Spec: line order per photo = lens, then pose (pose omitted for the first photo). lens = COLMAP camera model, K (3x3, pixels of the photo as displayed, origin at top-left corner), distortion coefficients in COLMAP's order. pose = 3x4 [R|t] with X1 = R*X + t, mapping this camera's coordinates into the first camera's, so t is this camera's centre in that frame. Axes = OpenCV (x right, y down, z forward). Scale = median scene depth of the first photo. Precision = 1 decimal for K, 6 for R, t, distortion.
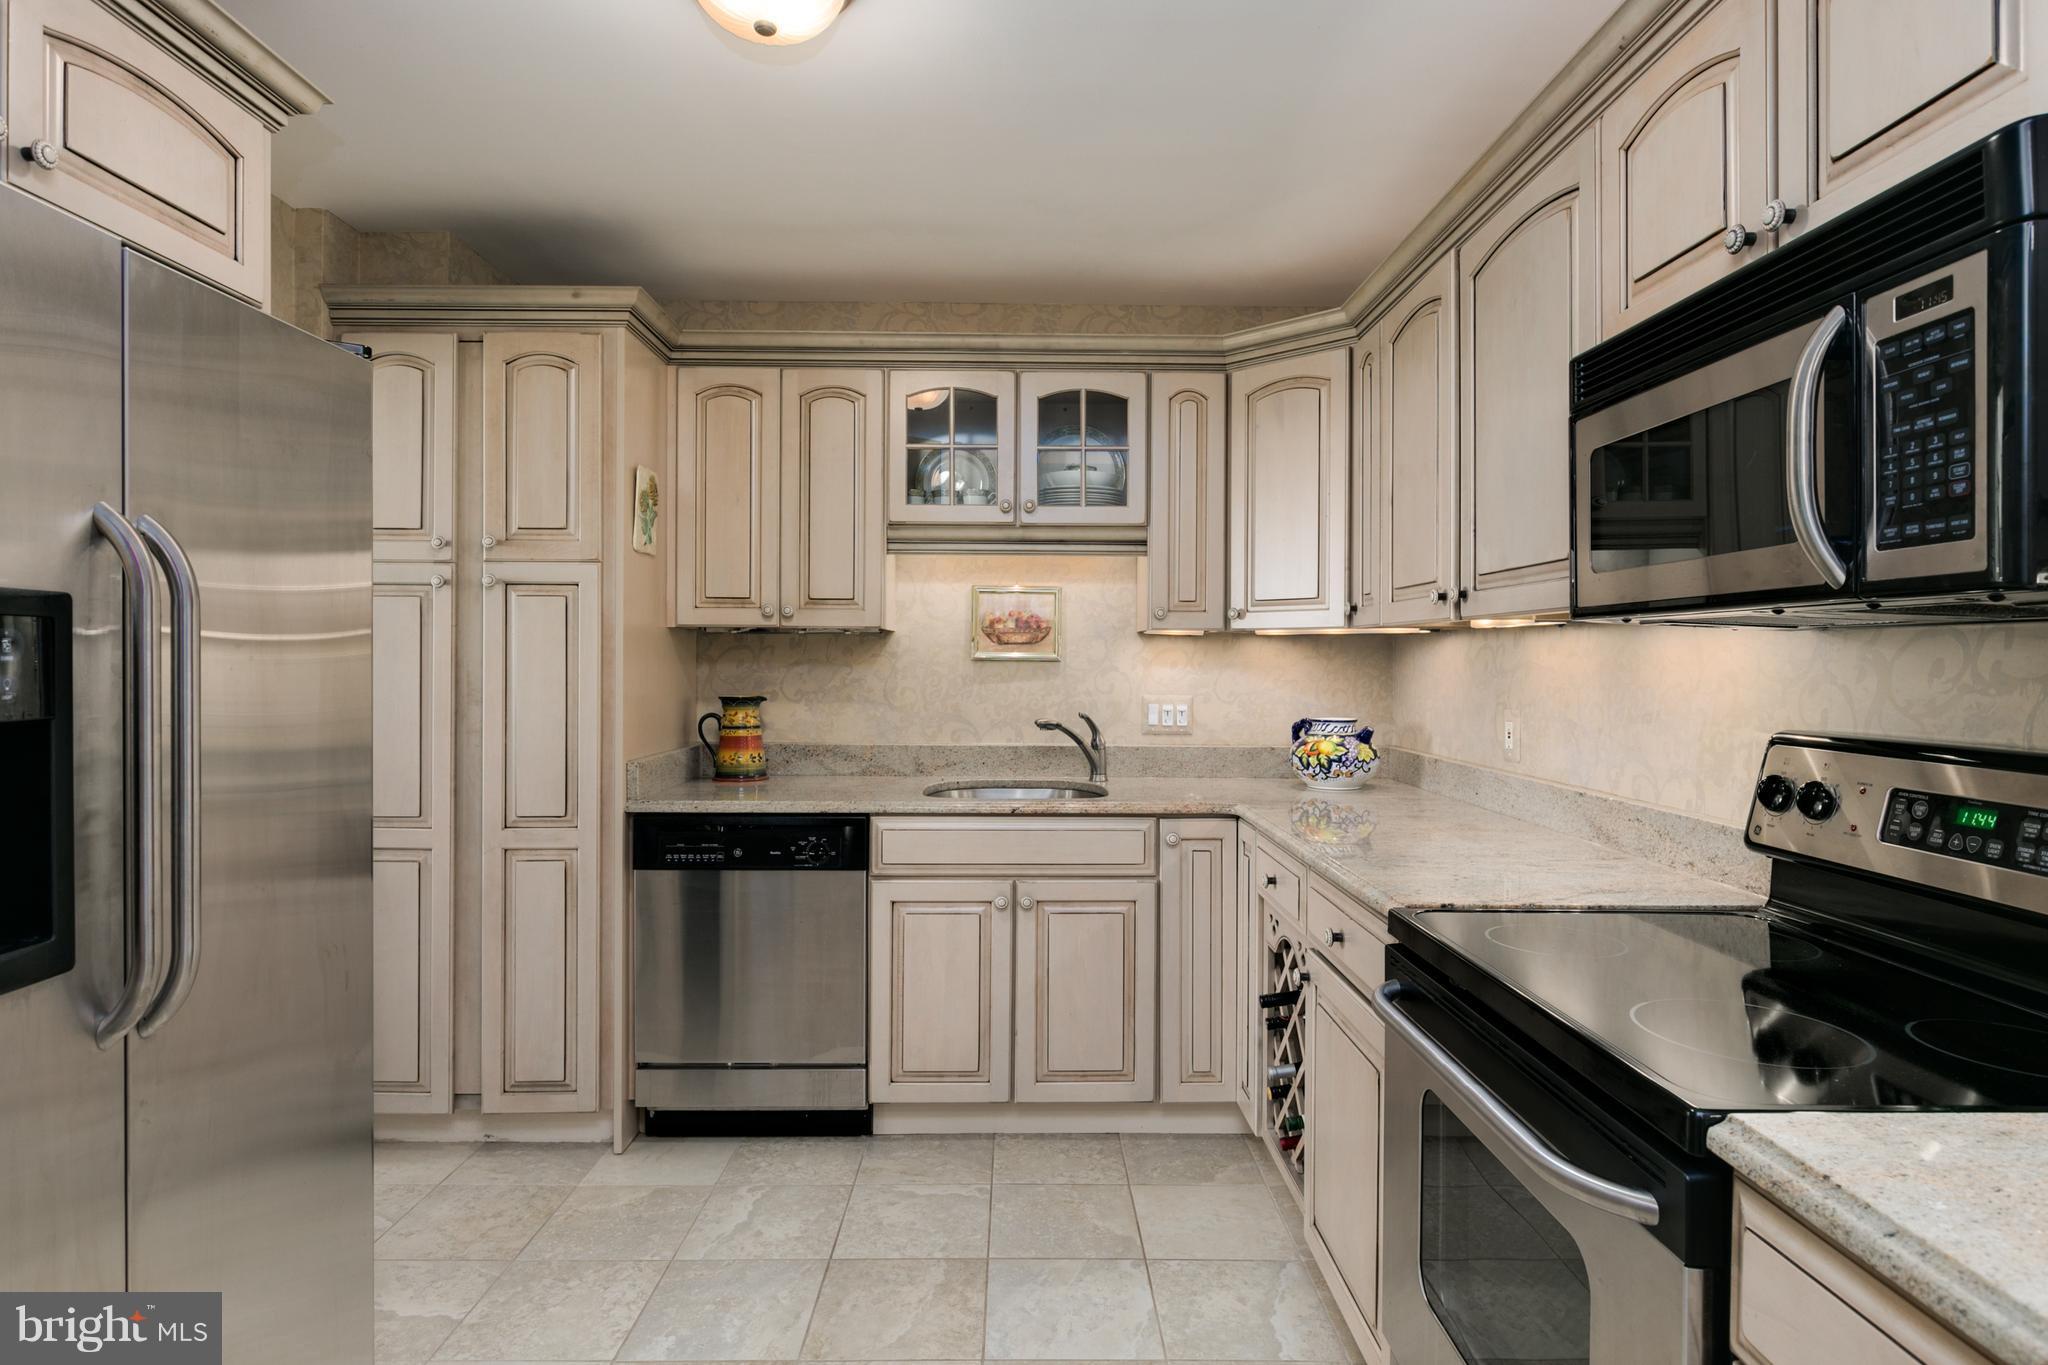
lens RADIAL K [[1090.0, 0, 1026.6], [0, 1090.0, 671.2], [0, 0, 1]] dist [0.001298, -0.013393]
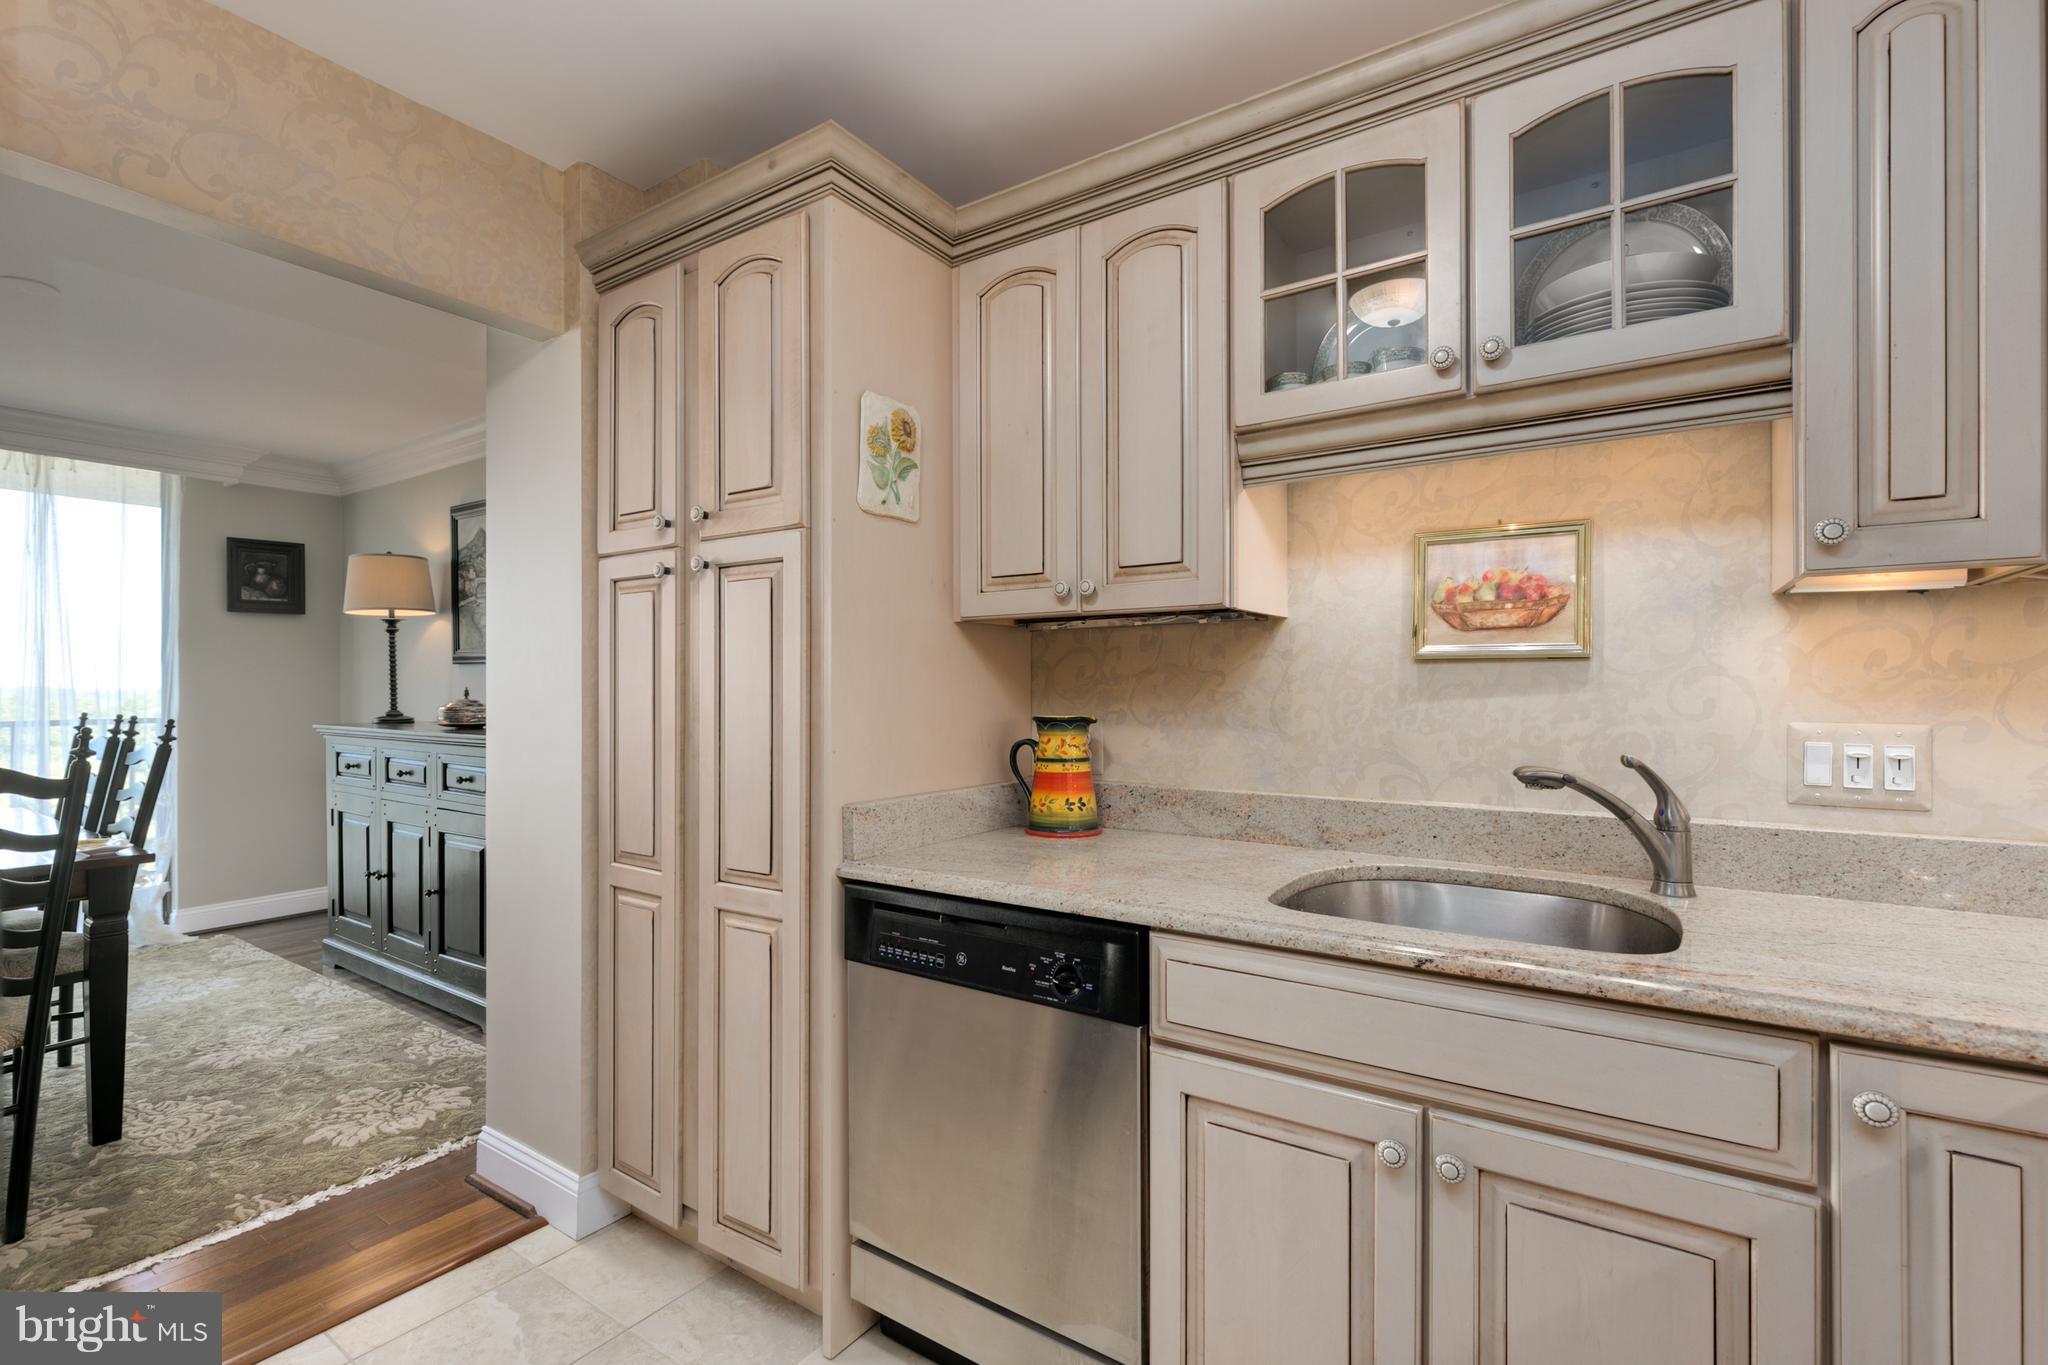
lens RADIAL K [[932.8, 0, 1015.2], [0, 932.8, 689.8], [0, 0, 1]] dist [-0.001898, -0.001473]
pose [[0.818667, -0.006178, -0.574235, 0.068873], [-0.000181, 0.999939, -0.011016, 0.012947], [0.574268, 0.009123, 0.818617, 0.512229]]
